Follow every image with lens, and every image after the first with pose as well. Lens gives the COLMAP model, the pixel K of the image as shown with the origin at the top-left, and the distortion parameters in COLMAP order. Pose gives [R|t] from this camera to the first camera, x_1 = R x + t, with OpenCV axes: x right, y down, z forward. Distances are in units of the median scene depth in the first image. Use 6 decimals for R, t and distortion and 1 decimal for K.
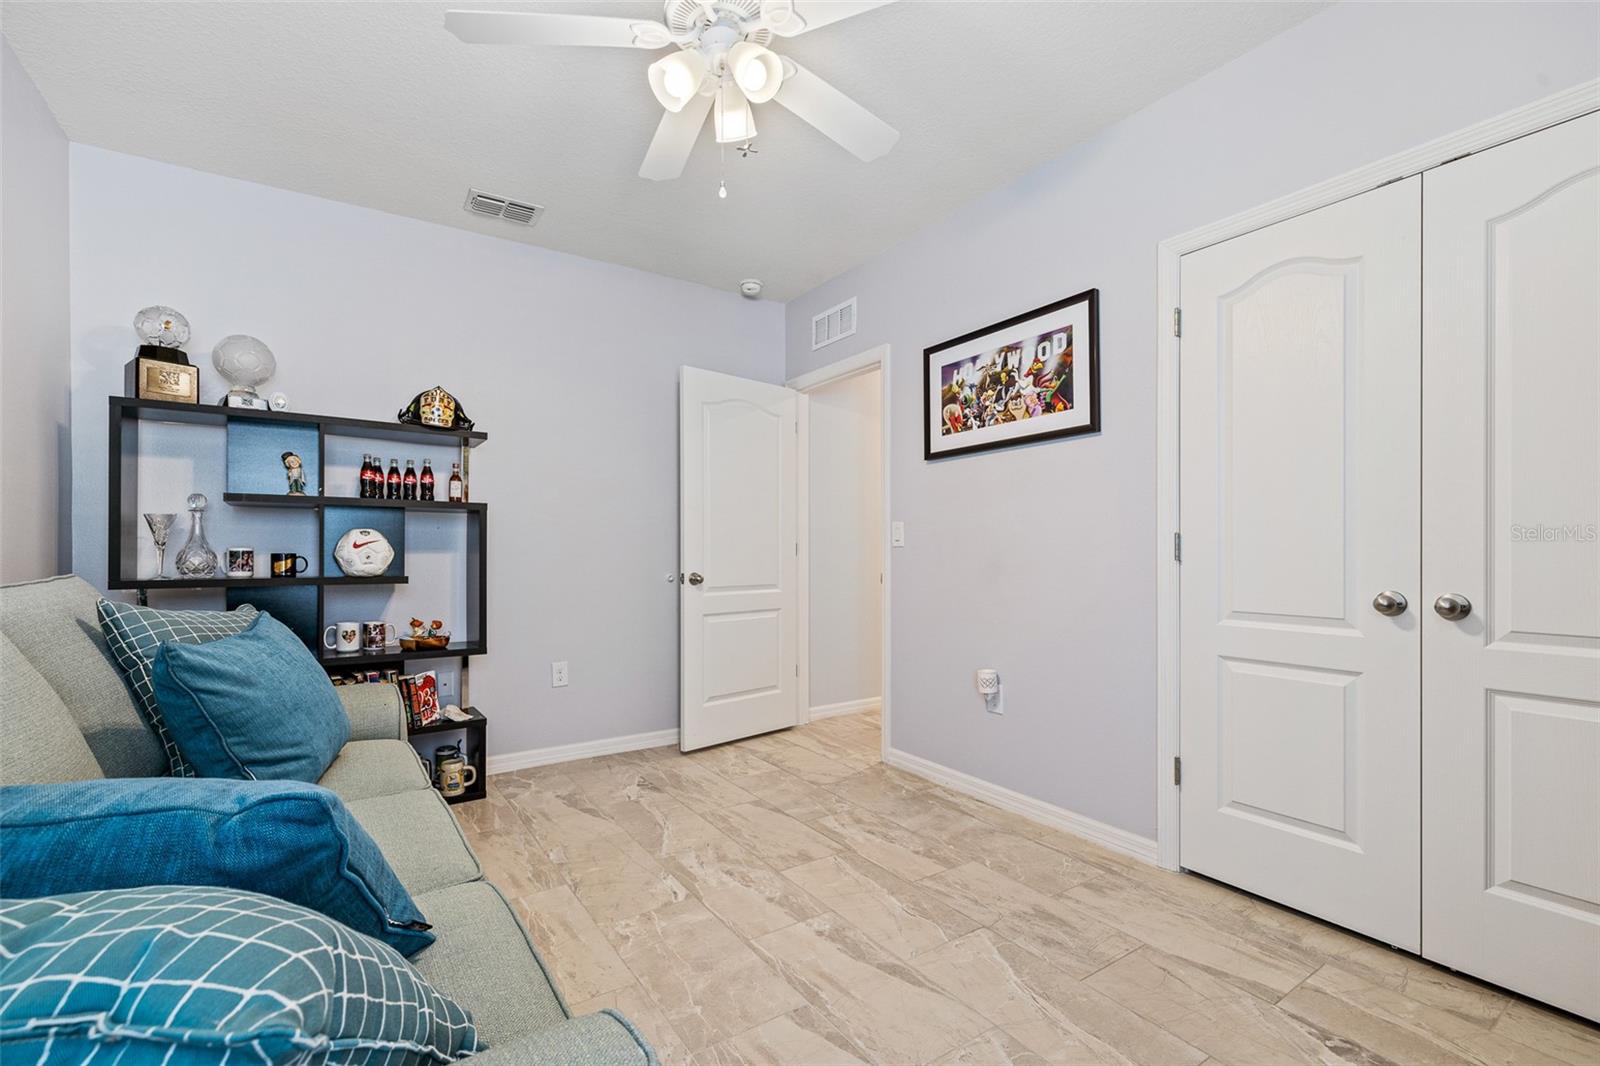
lens RADIAL K [[689.5, 0, 799.4], [0, 689.5, 544.4], [0, 0, 1]] dist [-0.000295, -0.000239]
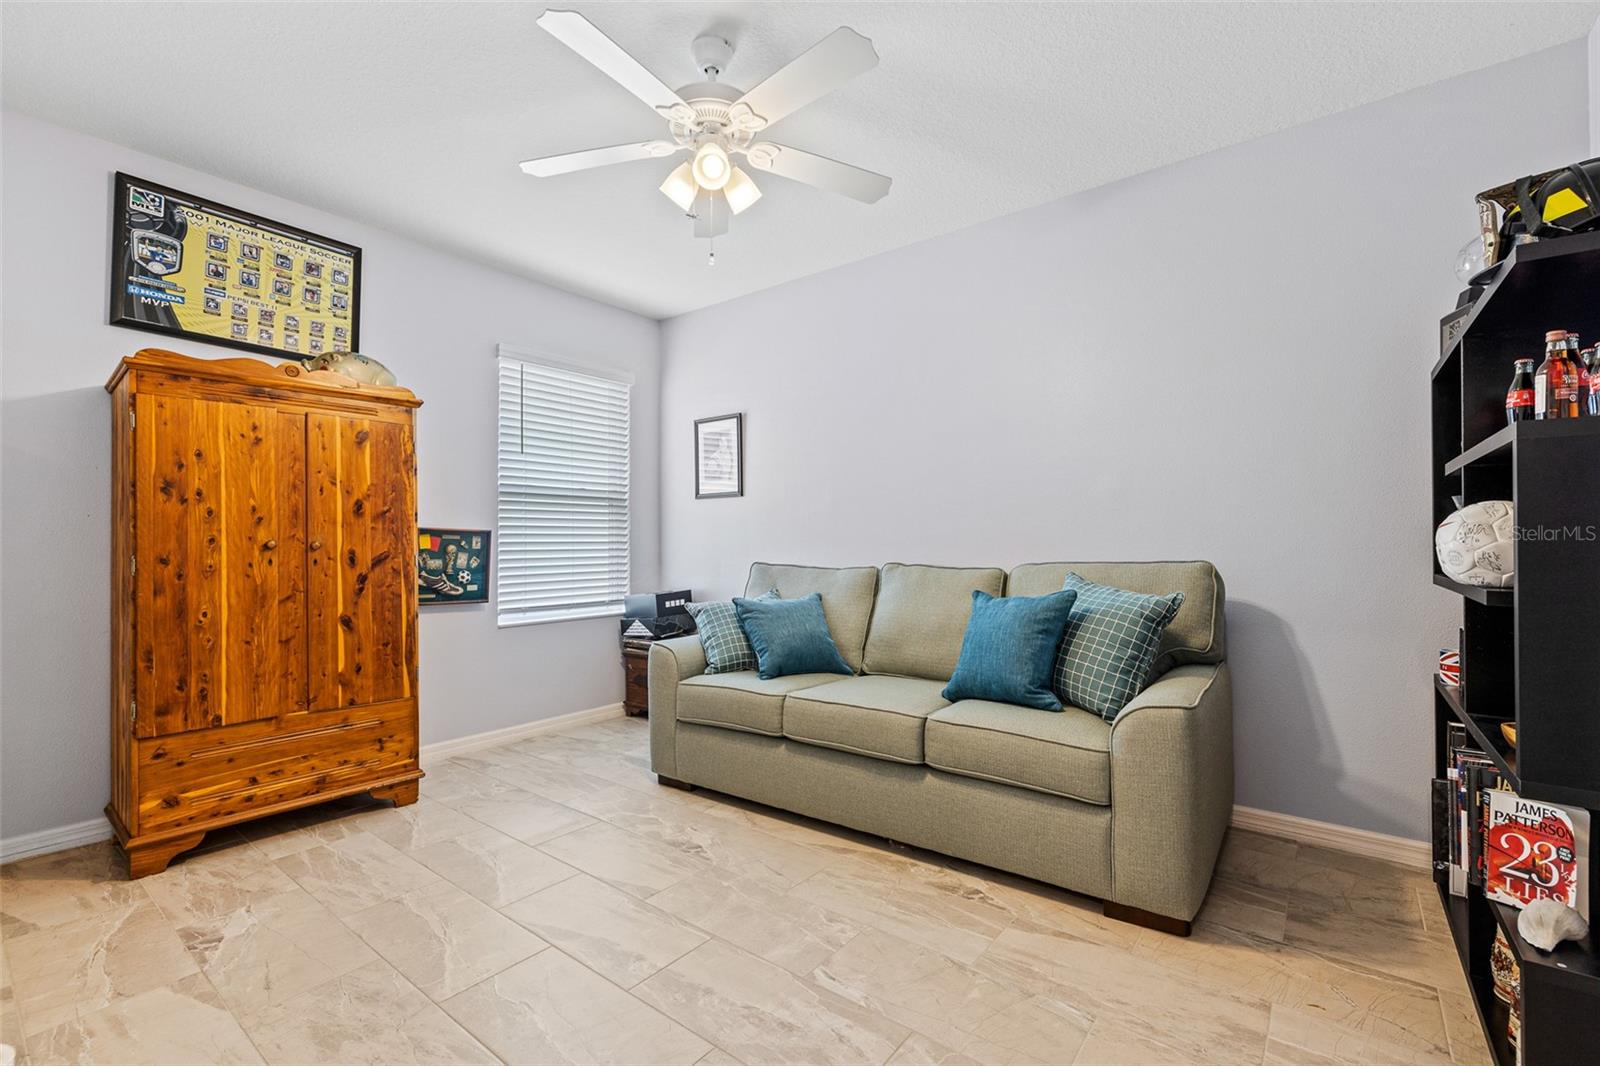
lens RADIAL K [[689.5, 0, 799.4], [0, 689.5, 544.4], [0, 0, 1]] dist [-0.000295, -0.000239]
pose [[-0.951781, 0.004110, -0.306750, 0.103727], [0.008145, 0.999896, -0.011875, 0.017515], [0.306670, -0.013801, -0.951716, 1.888335]]
